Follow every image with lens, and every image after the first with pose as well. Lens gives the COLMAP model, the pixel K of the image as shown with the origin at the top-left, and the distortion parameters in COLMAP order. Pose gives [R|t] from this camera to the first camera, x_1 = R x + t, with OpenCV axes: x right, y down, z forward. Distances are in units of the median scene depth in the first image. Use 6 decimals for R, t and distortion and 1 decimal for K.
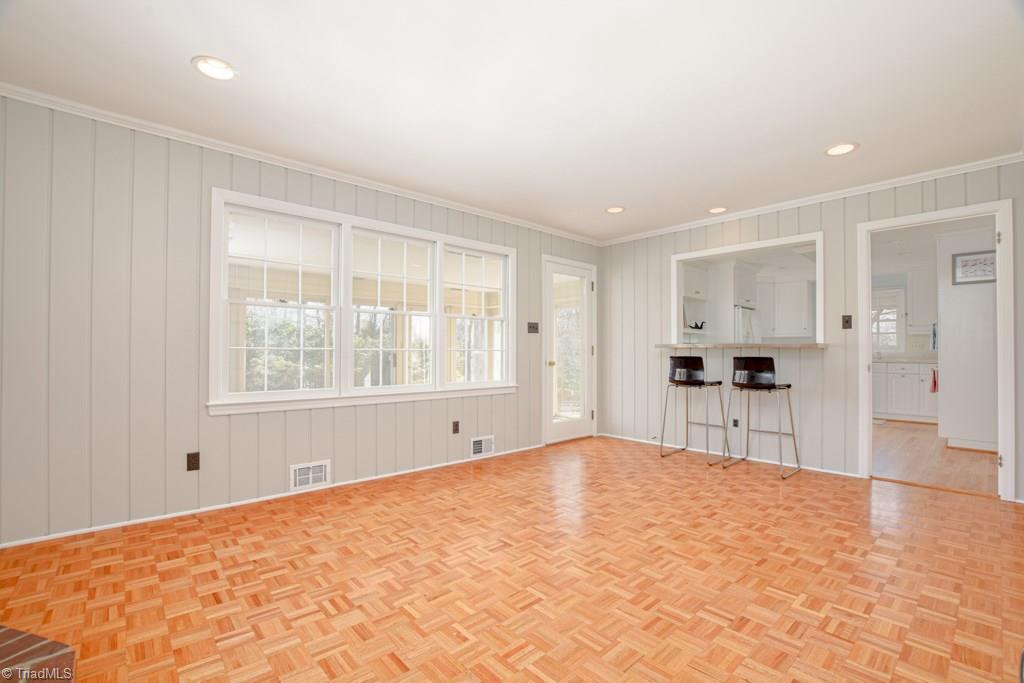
lens RADIAL K [[453.3, 0, 518.3], [0, 453.3, 346.4], [0, 0, 1]] dist [-0.034707, 0.006298]
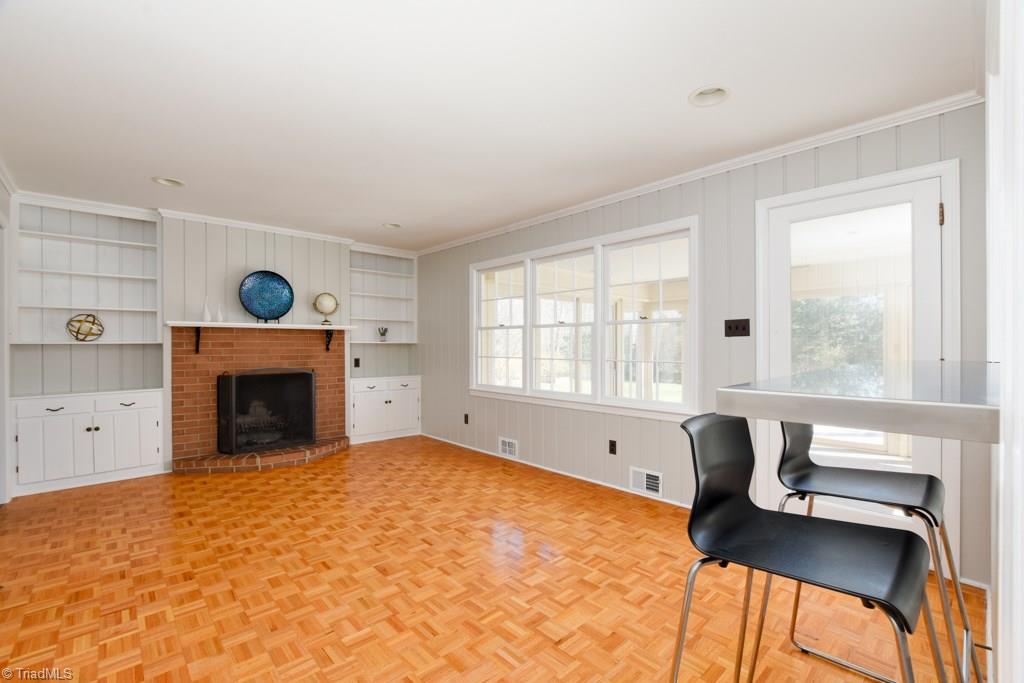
lens RADIAL K [[451.8, 0, 518.1], [0, 451.8, 346.5], [0, 0, 1]] dist [-0.036243, 0.009008]
pose [[0.012221, -0.001450, -0.999924, 1.077478], [0.010097, 0.999948, -0.001326, -0.029638], [0.999874, -0.010080, 0.012235, 1.164446]]
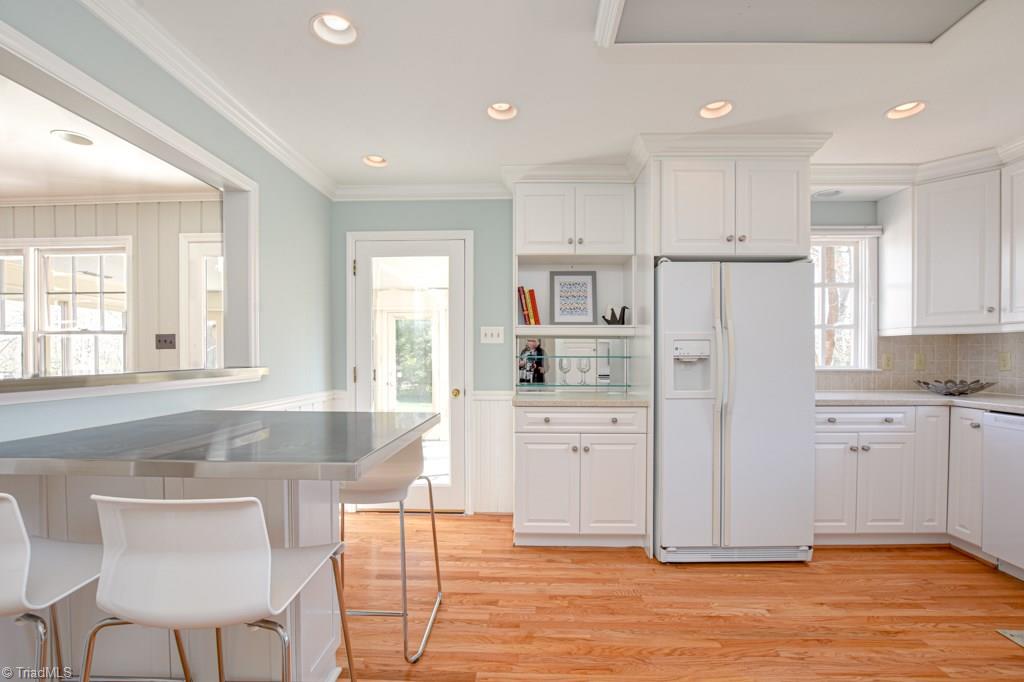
lens RADIAL K [[462.9, 0, 517.4], [0, 462.9, 362.6], [0, 0, 1]] dist [-0.037950, 0.008951]
pose [[0.716899, 0.003652, -0.697168, 1.544984], [0.011123, 0.999799, 0.016674, -0.023351], [0.697089, -0.019708, 0.716714, 1.469682]]
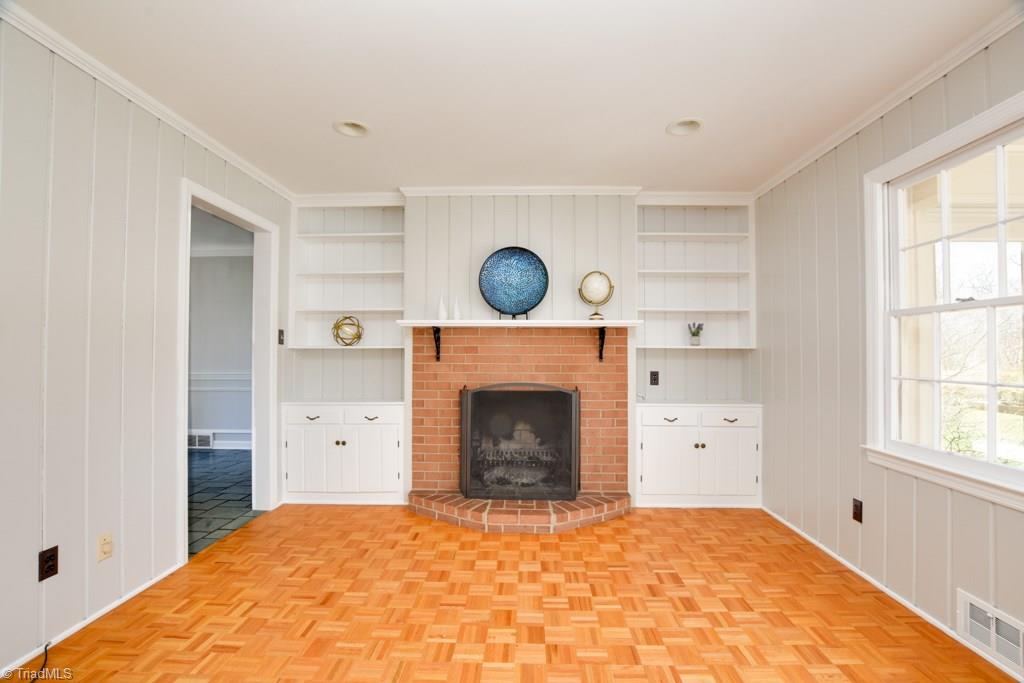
lens RADIAL K [[453.3, 0, 518.3], [0, 453.3, 346.4], [0, 0, 1]] dist [-0.034707, 0.006298]
pose [[-0.689753, -0.017822, -0.723826, 0.304499], [-0.000587, 0.999710, -0.024056, -0.028255], [0.724045, -0.016168, -0.689563, 1.092856]]
